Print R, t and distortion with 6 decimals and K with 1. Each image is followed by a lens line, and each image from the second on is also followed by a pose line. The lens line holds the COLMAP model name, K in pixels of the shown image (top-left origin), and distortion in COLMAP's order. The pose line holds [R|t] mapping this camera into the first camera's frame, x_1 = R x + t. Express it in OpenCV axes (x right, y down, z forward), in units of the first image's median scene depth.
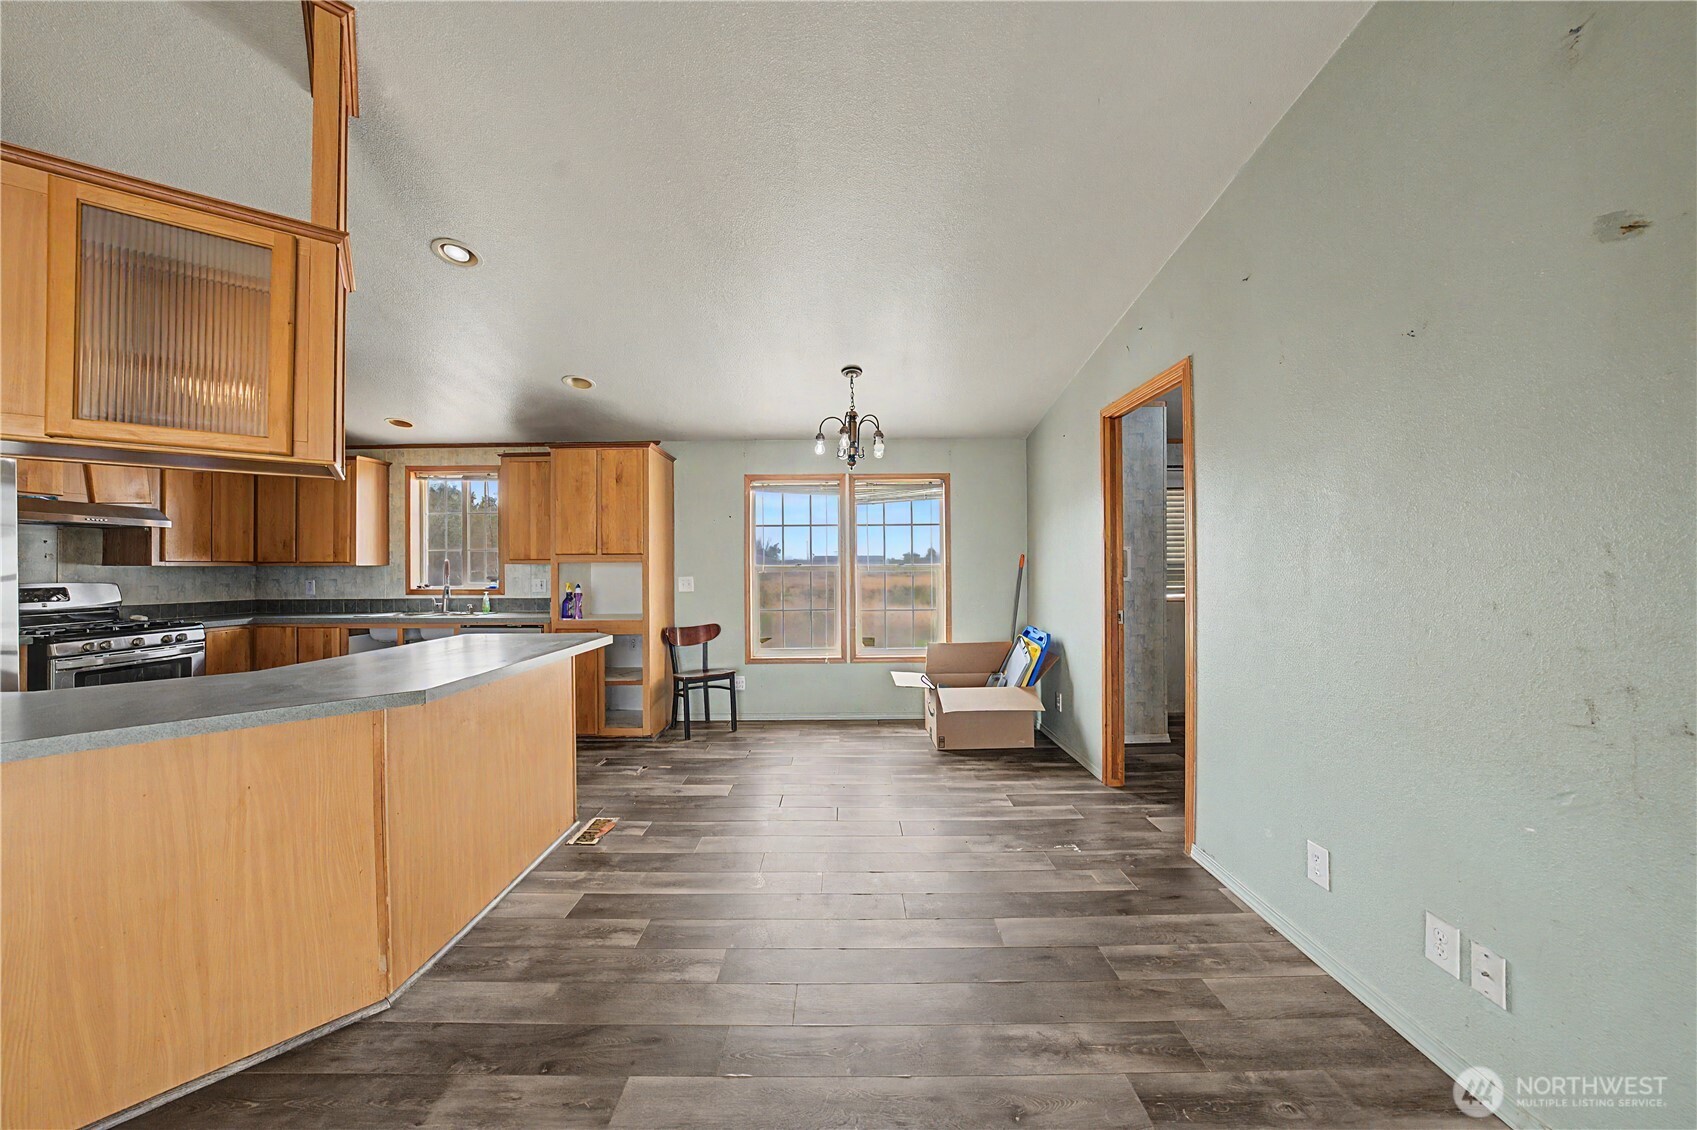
lens RADIAL K [[583.2, 0, 847.2], [0, 583.2, 564.7], [0, 0, 1]] dist [-0.030927, 0.007112]
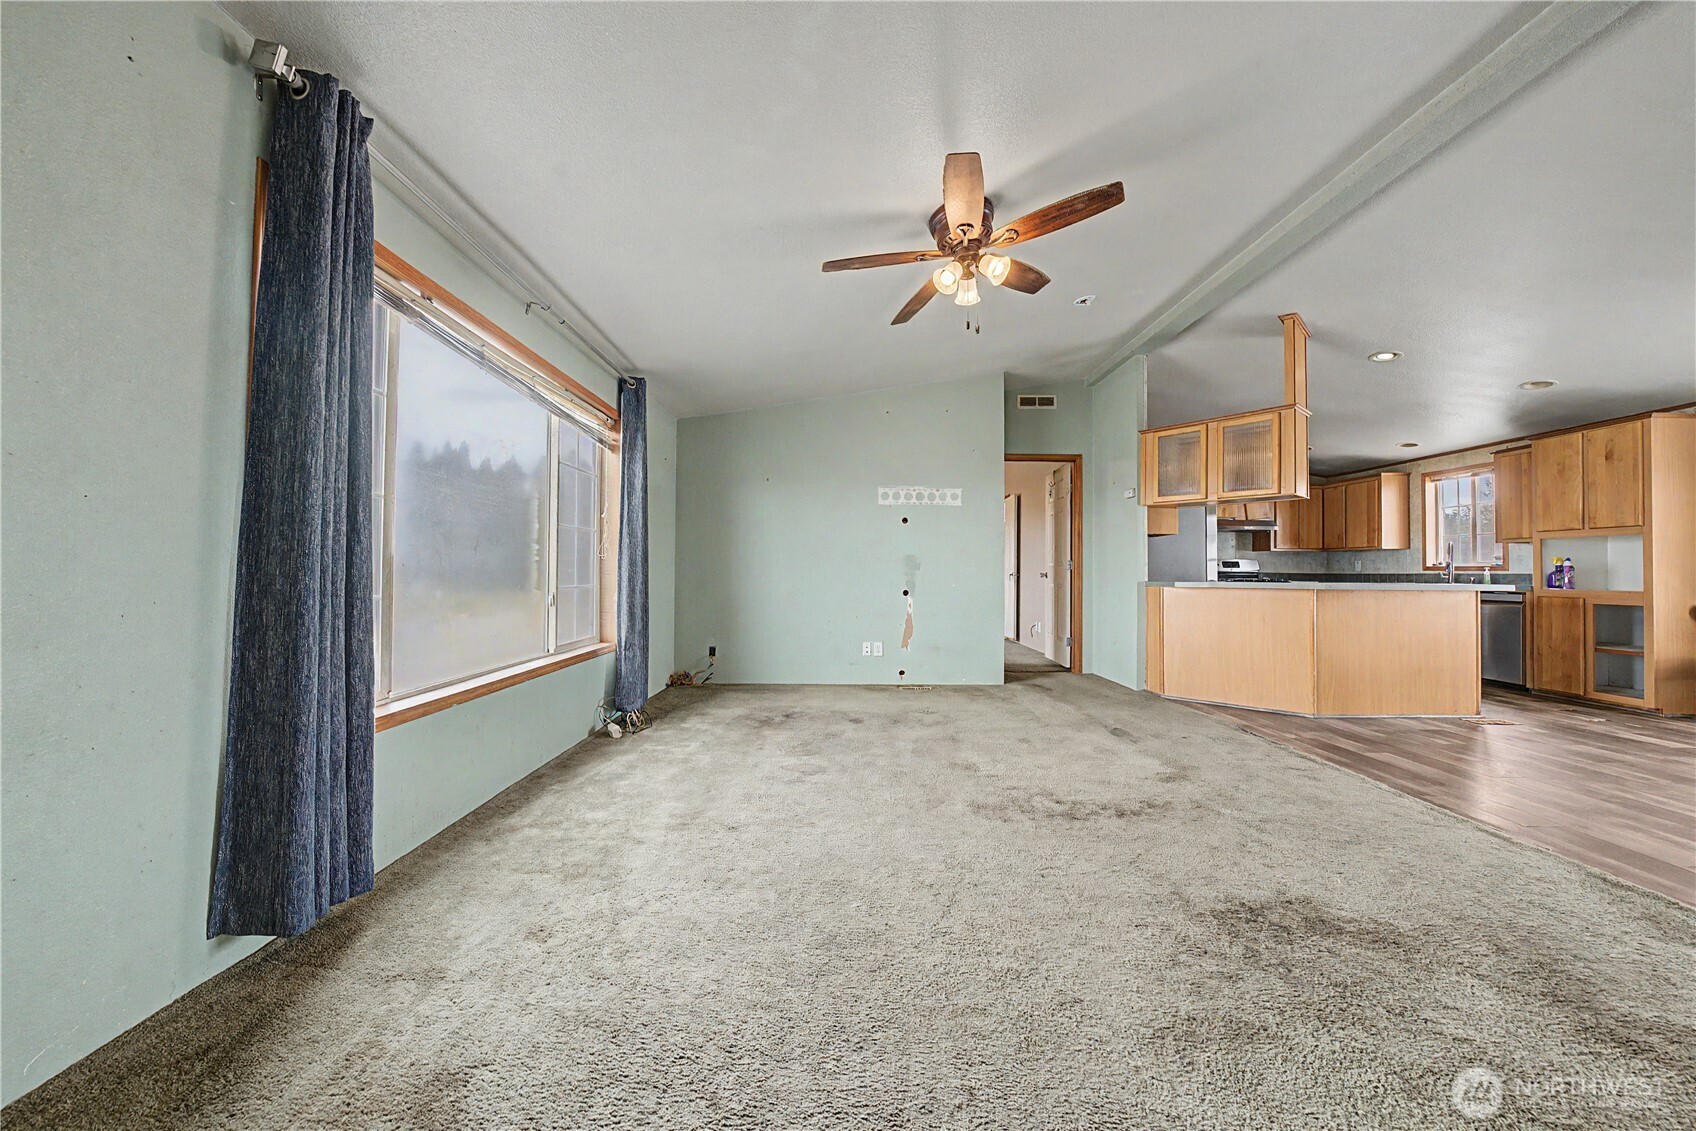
lens RADIAL K [[582.9, 0, 846.7], [0, 582.9, 565.2], [0, 0, 1]] dist [-0.030927, 0.007112]
pose [[0.000719, -0.006710, -0.999977, 0.607412], [-0.003928, 0.999970, -0.006713, 0.060494], [0.999992, 0.003932, 0.000692, -0.369307]]
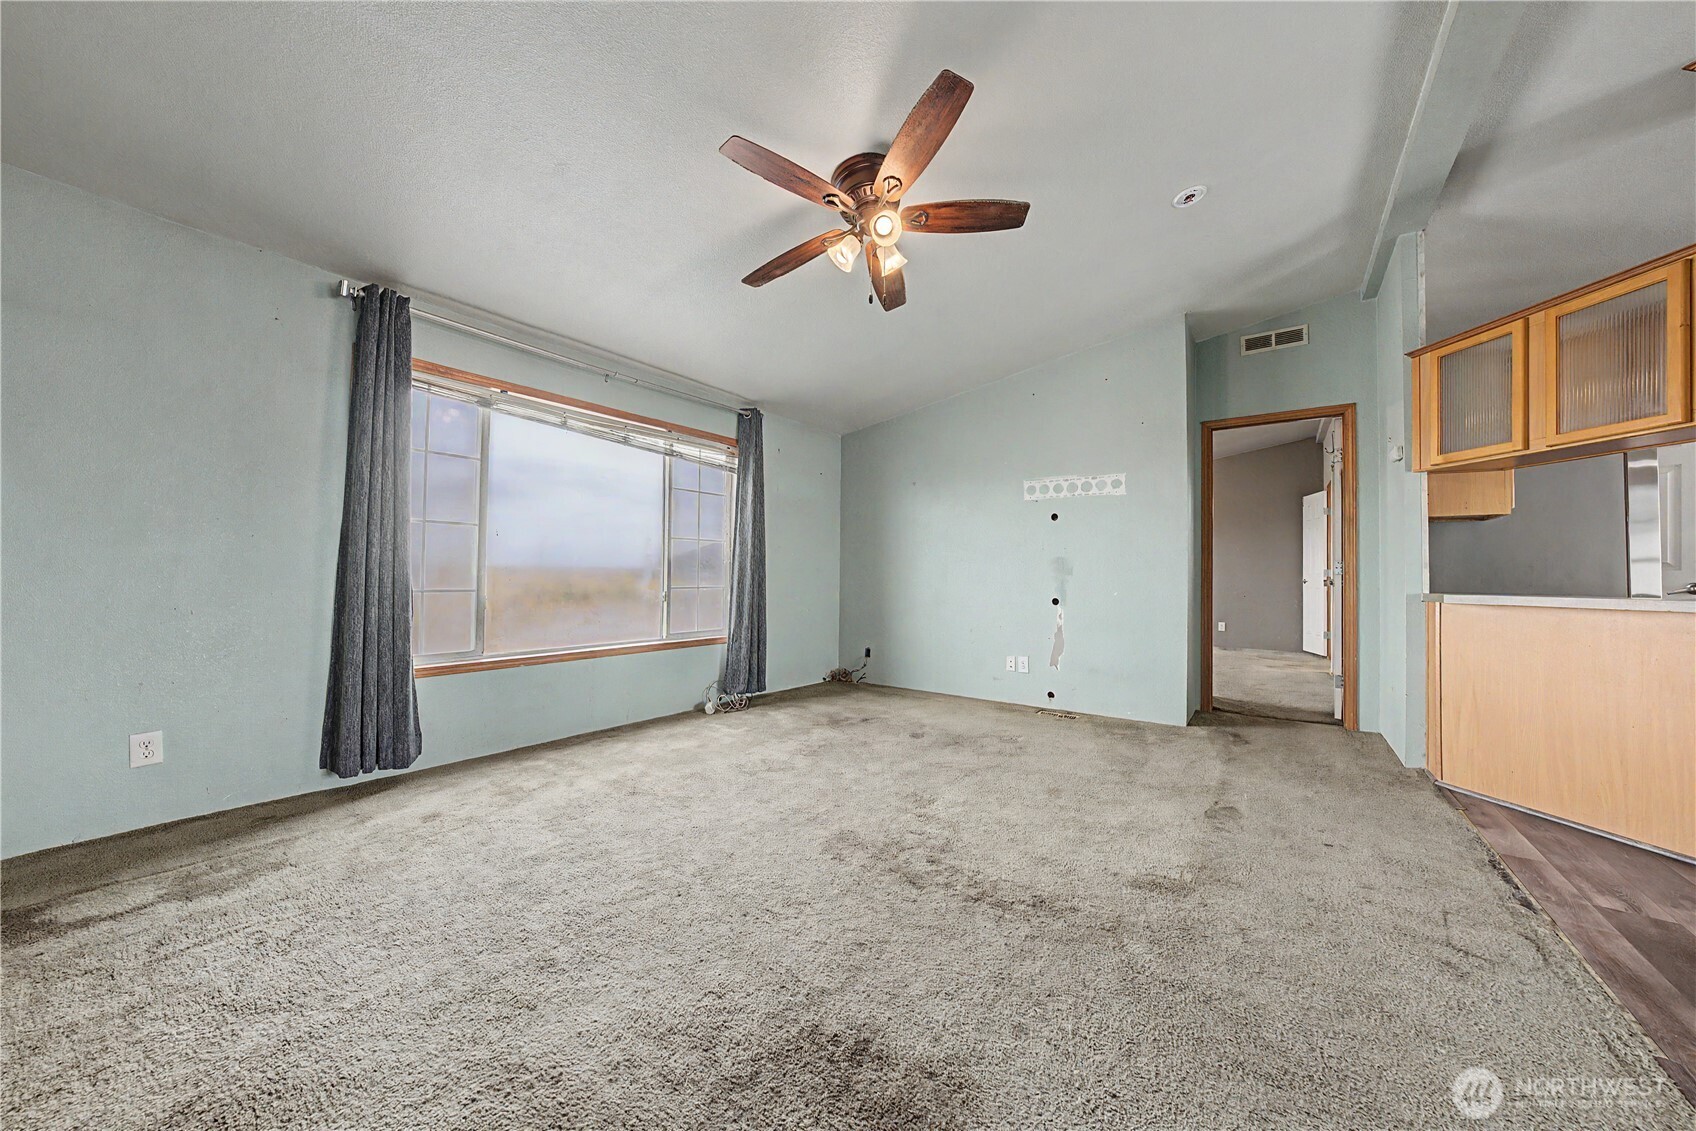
lens RADIAL K [[582.9, 0, 846.7], [0, 582.9, 565.2], [0, 0, 1]] dist [-0.030927, 0.007112]
pose [[-0.595016, -0.015790, -0.803558, 0.445363], [-0.005408, 0.999863, -0.015643, 0.062984], [0.803695, -0.004963, -0.595020, 0.066443]]
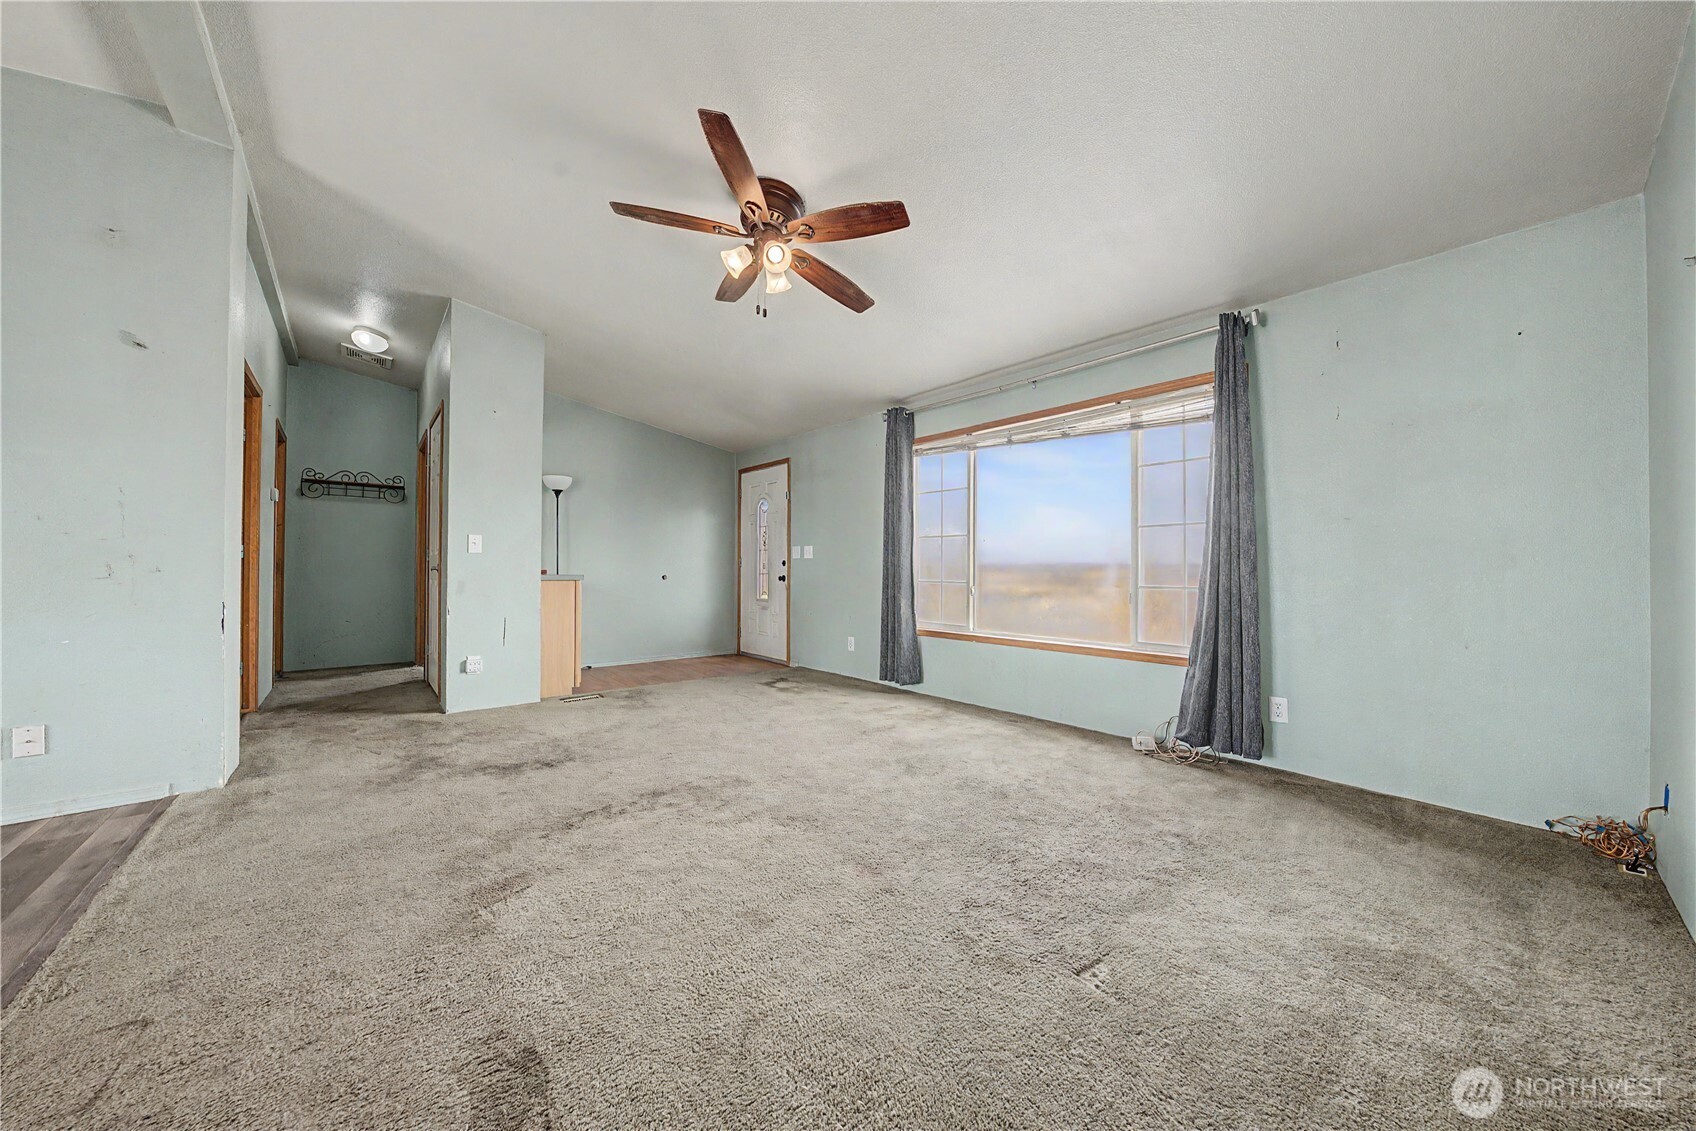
lens RADIAL K [[582.9, 0, 846.7], [0, 582.9, 565.2], [0, 0, 1]] dist [-0.030927, 0.007112]
pose [[-0.653592, 0.006501, 0.756819, -0.511355], [-0.003435, 0.999927, -0.011555, 0.068132], [-0.756839, -0.010152, -0.653523, 0.083469]]
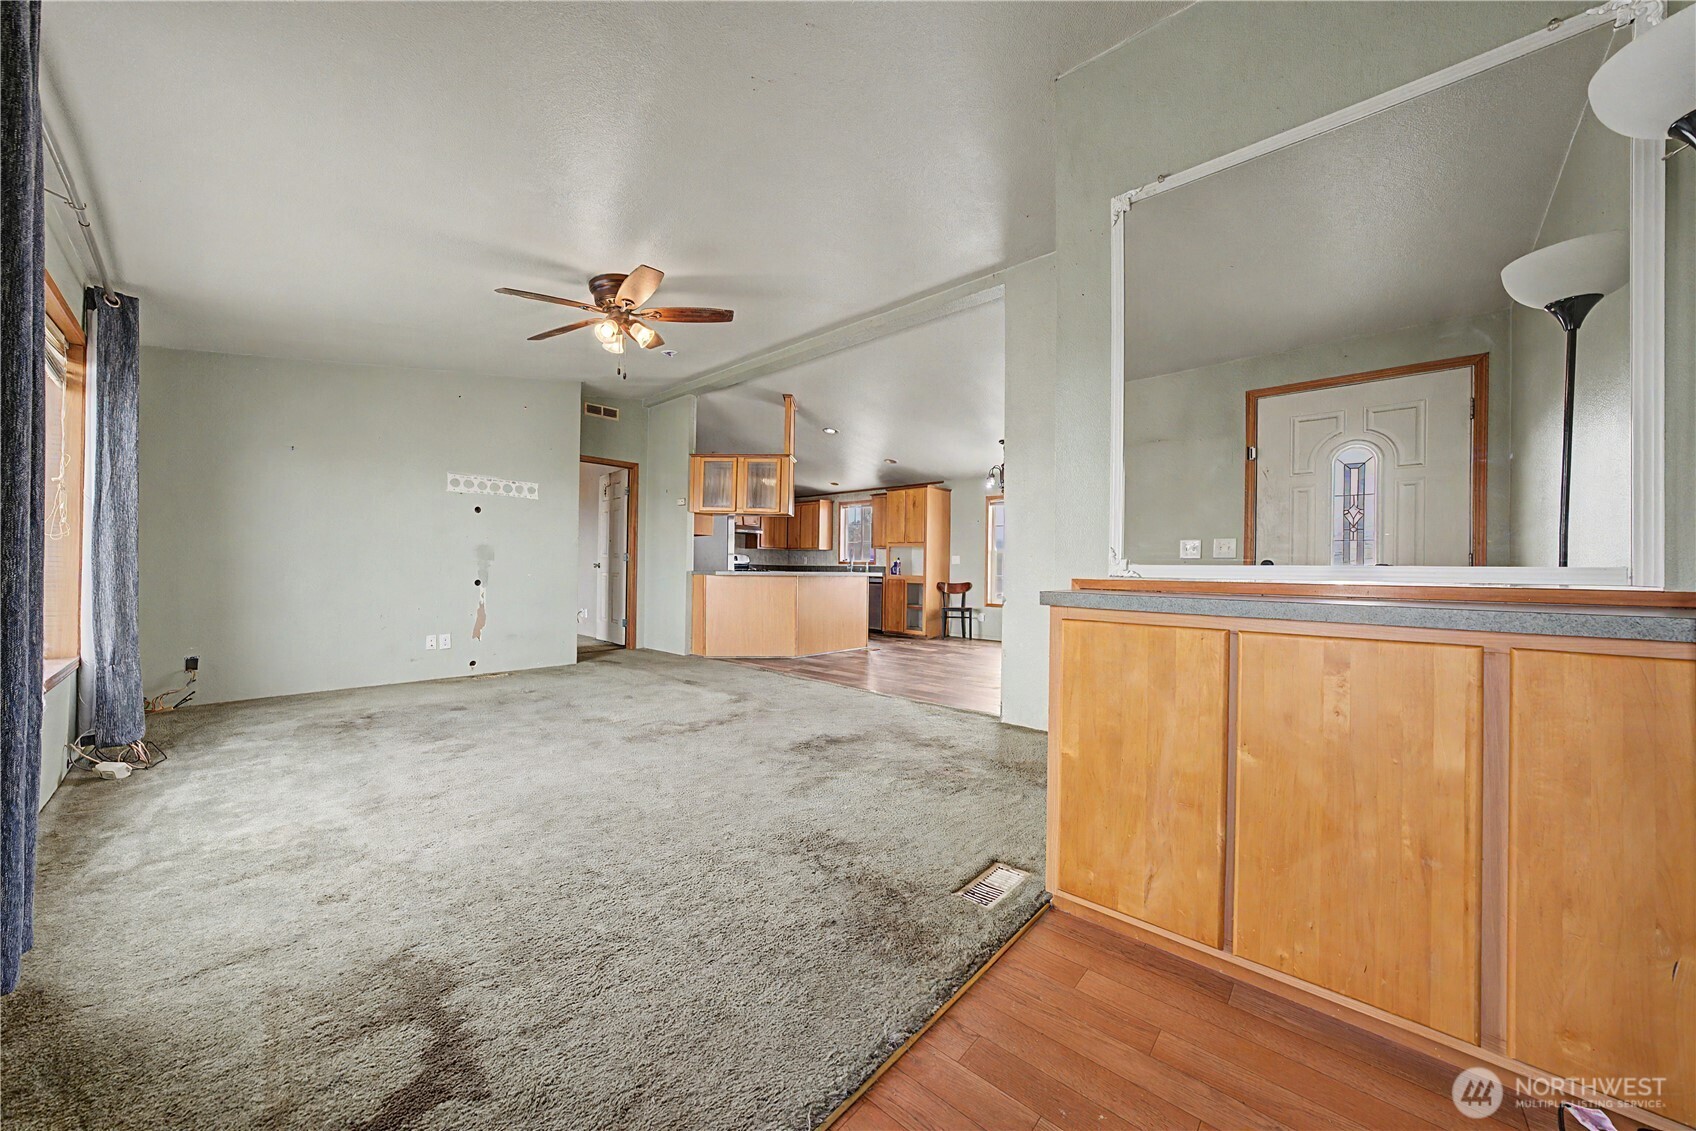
lens RADIAL K [[582.9, 0, 846.7], [0, 582.9, 565.2], [0, 0, 1]] dist [-0.030927, 0.007112]
pose [[0.740970, 0.013032, -0.671411, 0.757765], [-0.016324, 0.999866, 0.001392, 0.059378], [0.671339, 0.009929, 0.741084, -0.614861]]
